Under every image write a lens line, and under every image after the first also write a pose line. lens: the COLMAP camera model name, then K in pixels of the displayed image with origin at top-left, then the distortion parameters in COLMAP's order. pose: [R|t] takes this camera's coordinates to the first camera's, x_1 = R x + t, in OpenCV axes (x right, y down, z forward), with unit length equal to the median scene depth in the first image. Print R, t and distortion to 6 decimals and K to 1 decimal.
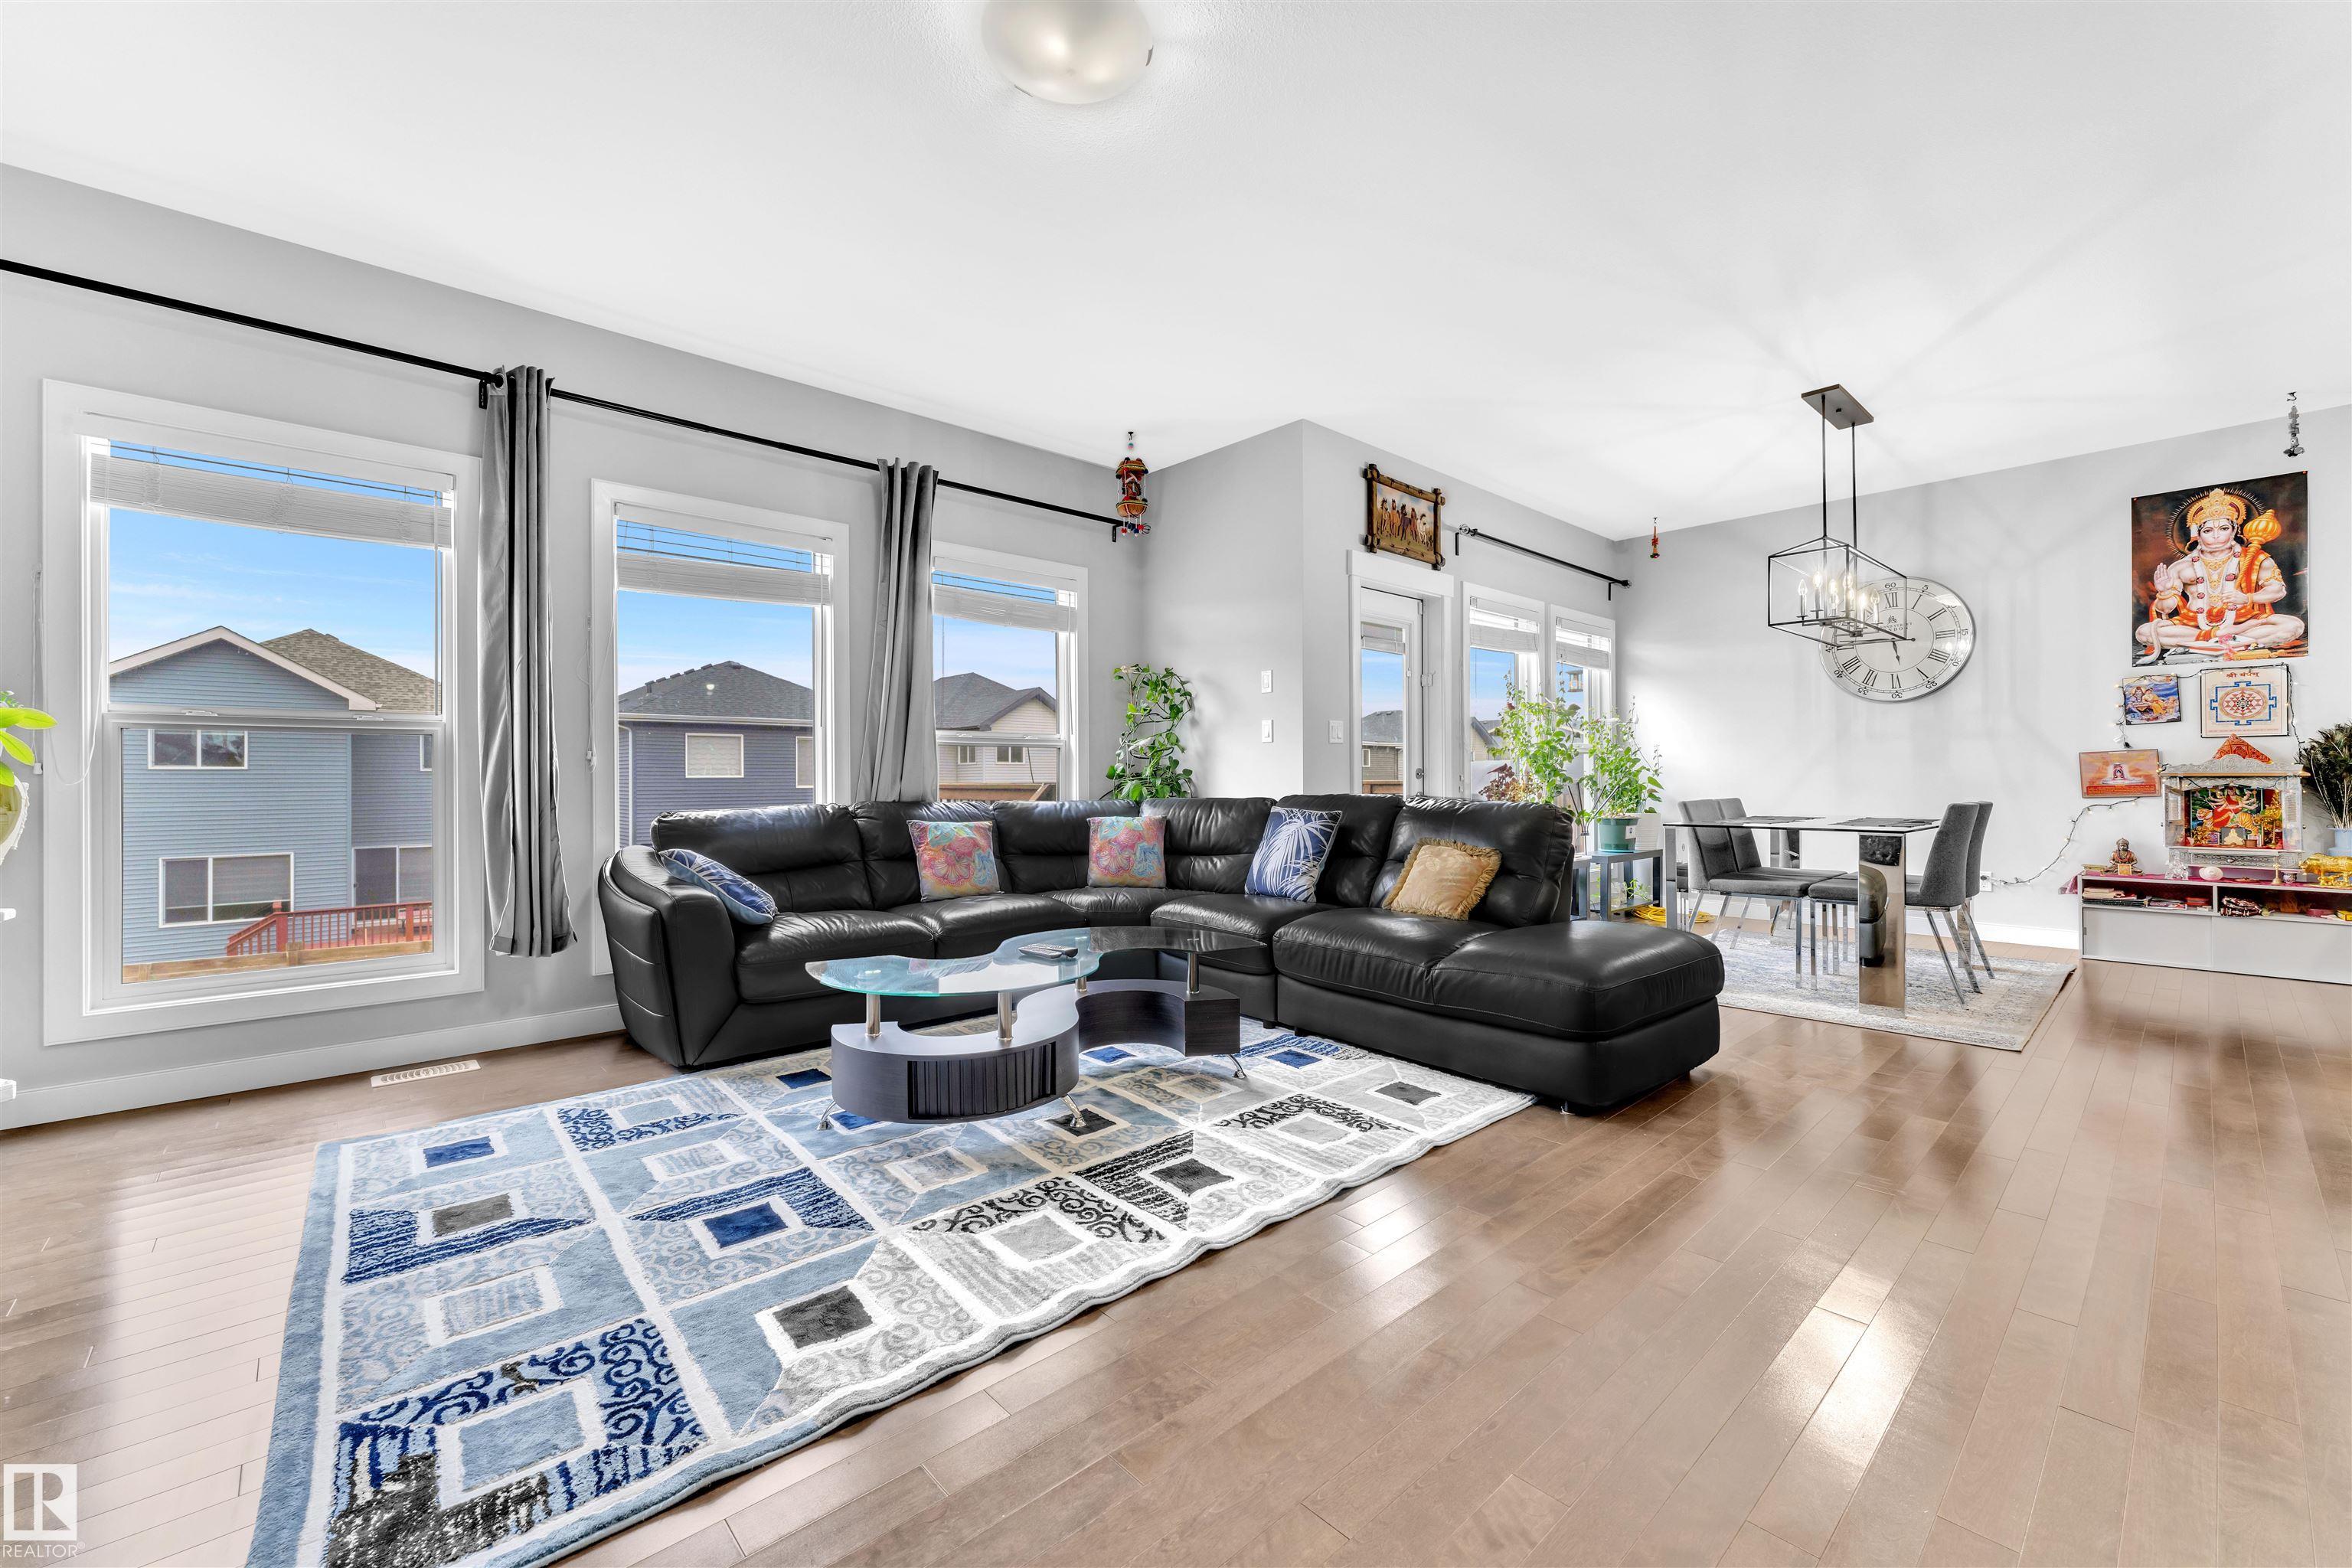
lens RADIAL K [[914.9, 0, 1179.6], [0, 914.9, 827.0], [0, 0, 1]] dist [-0.001219, -0.000118]
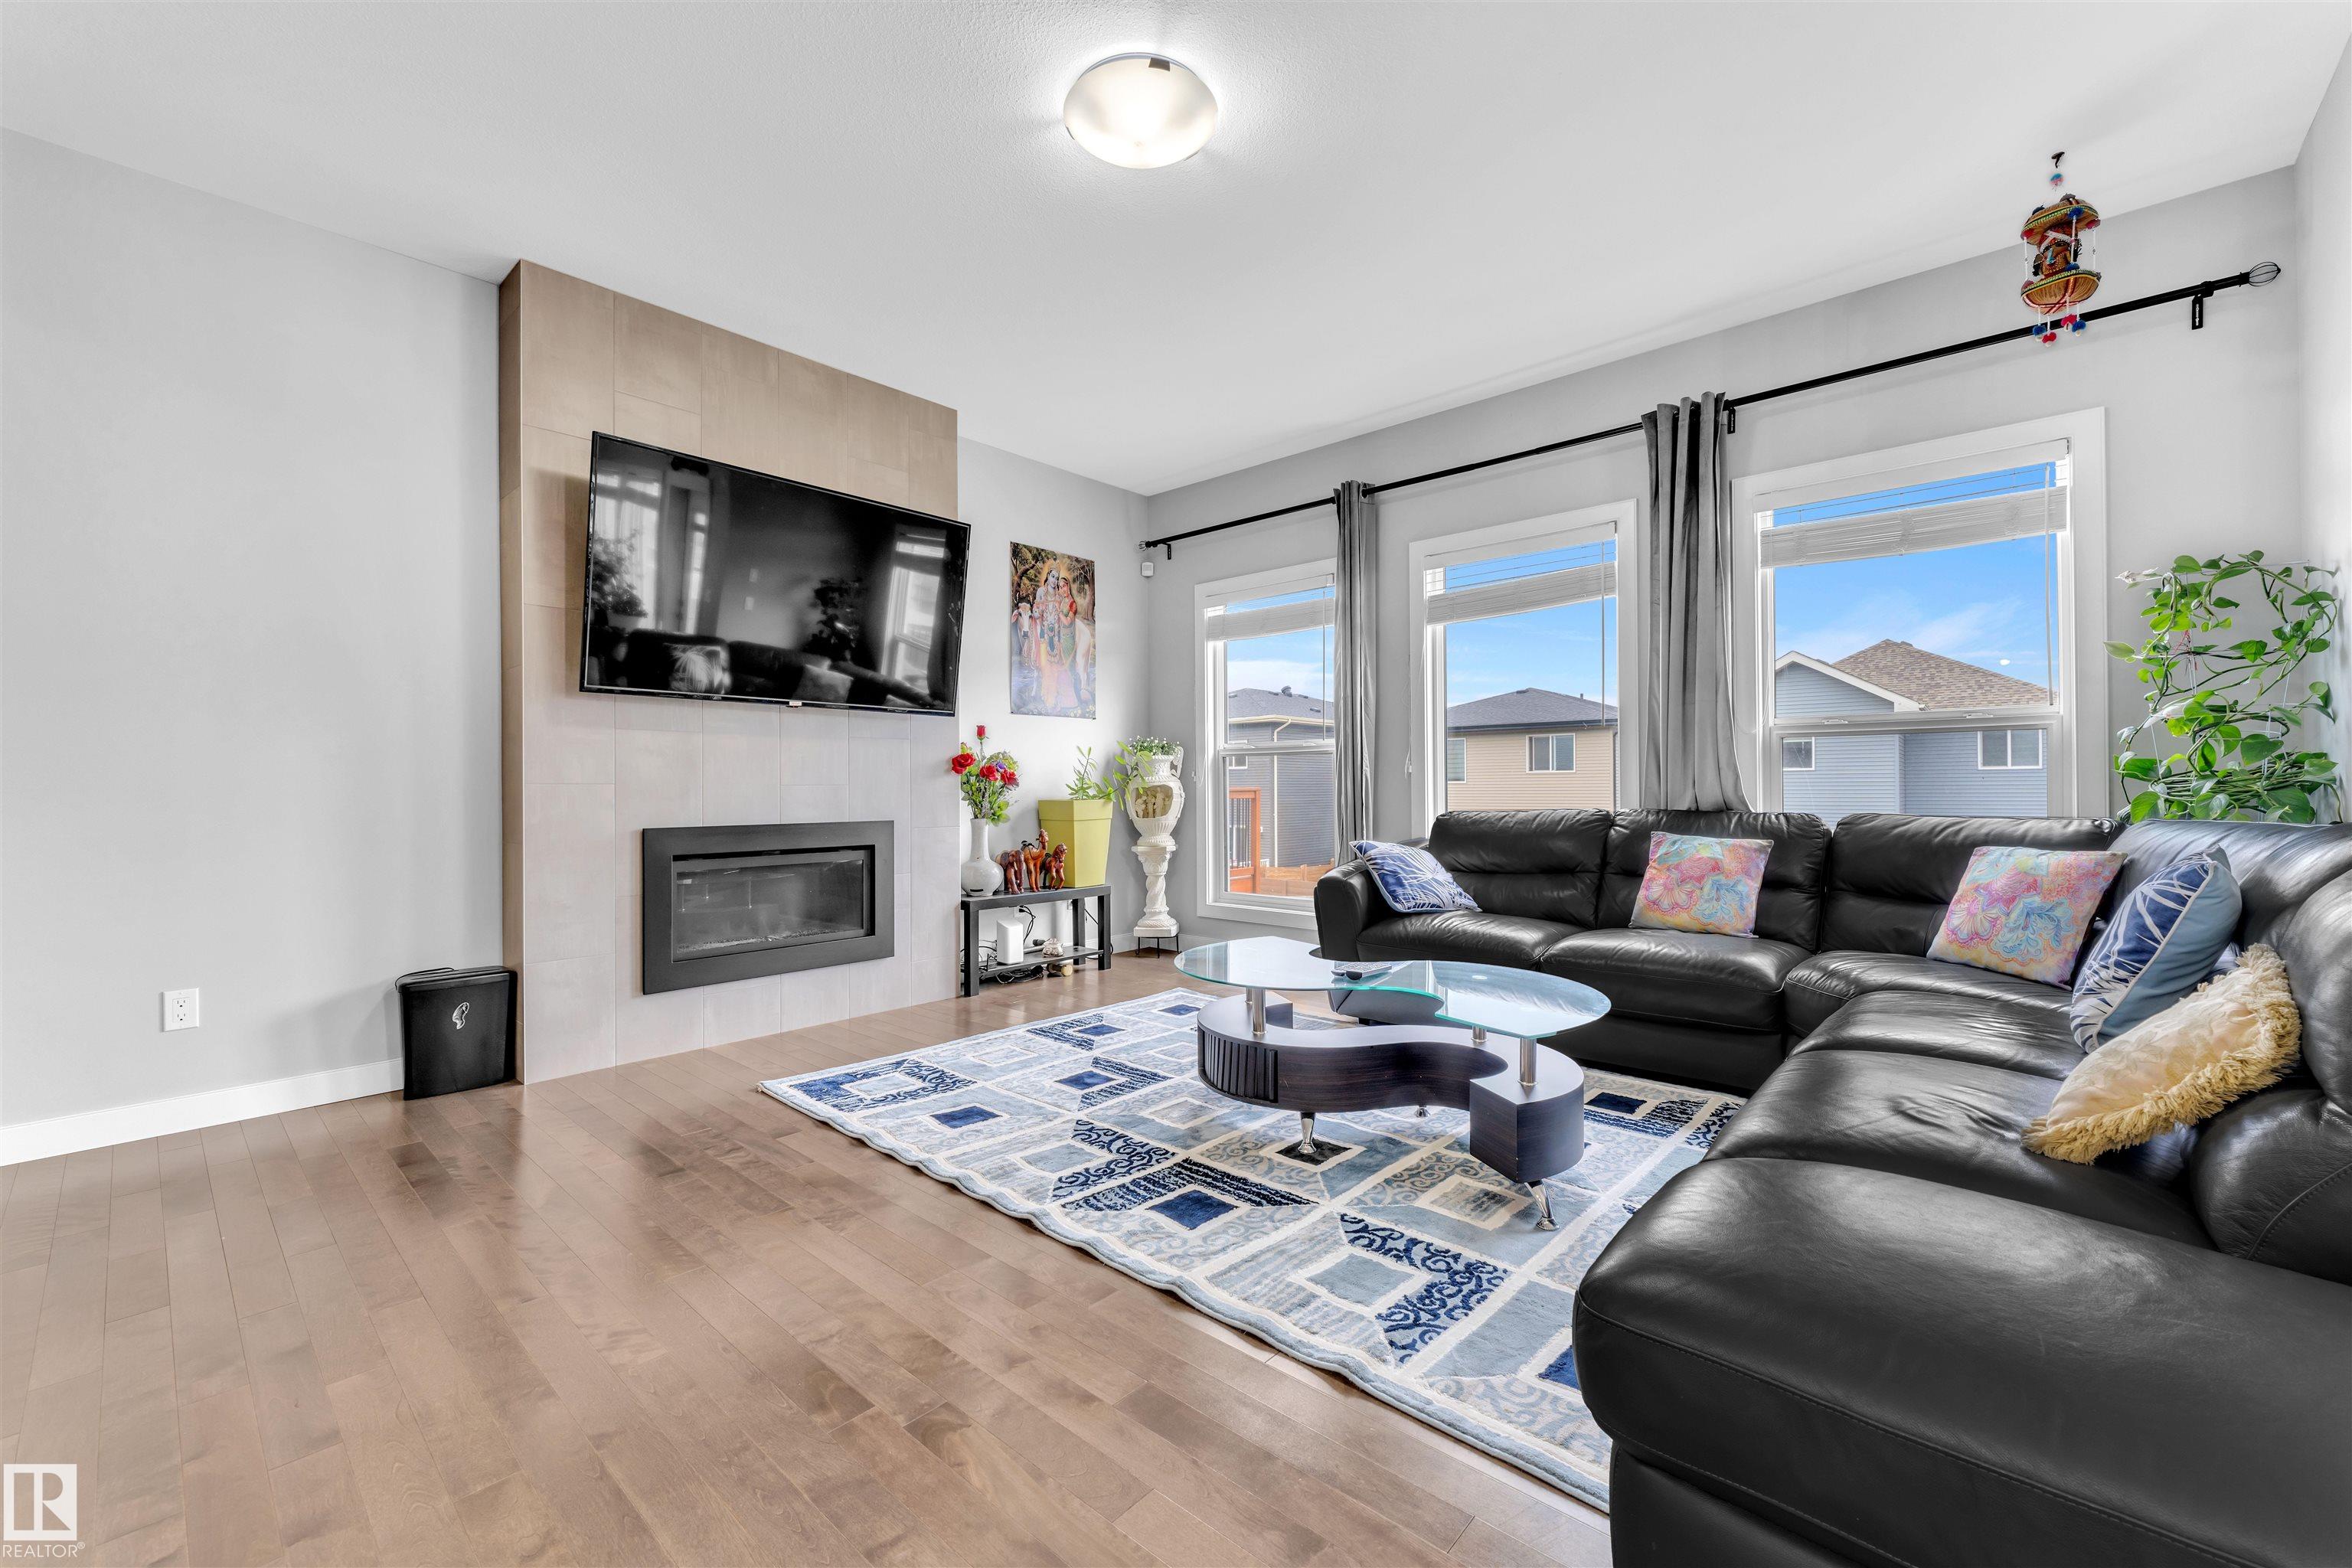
lens RADIAL K [[953.9, 0, 1176.0], [0, 953.9, 784.0], [0, 0, 1]] dist [0.000219, -0.000147]
pose [[0.109544, 0.003752, -0.993975, 0.935918], [-0.050223, 0.998736, -0.001765, -0.044754], [0.992712, 0.050114, 0.109594, 0.822895]]
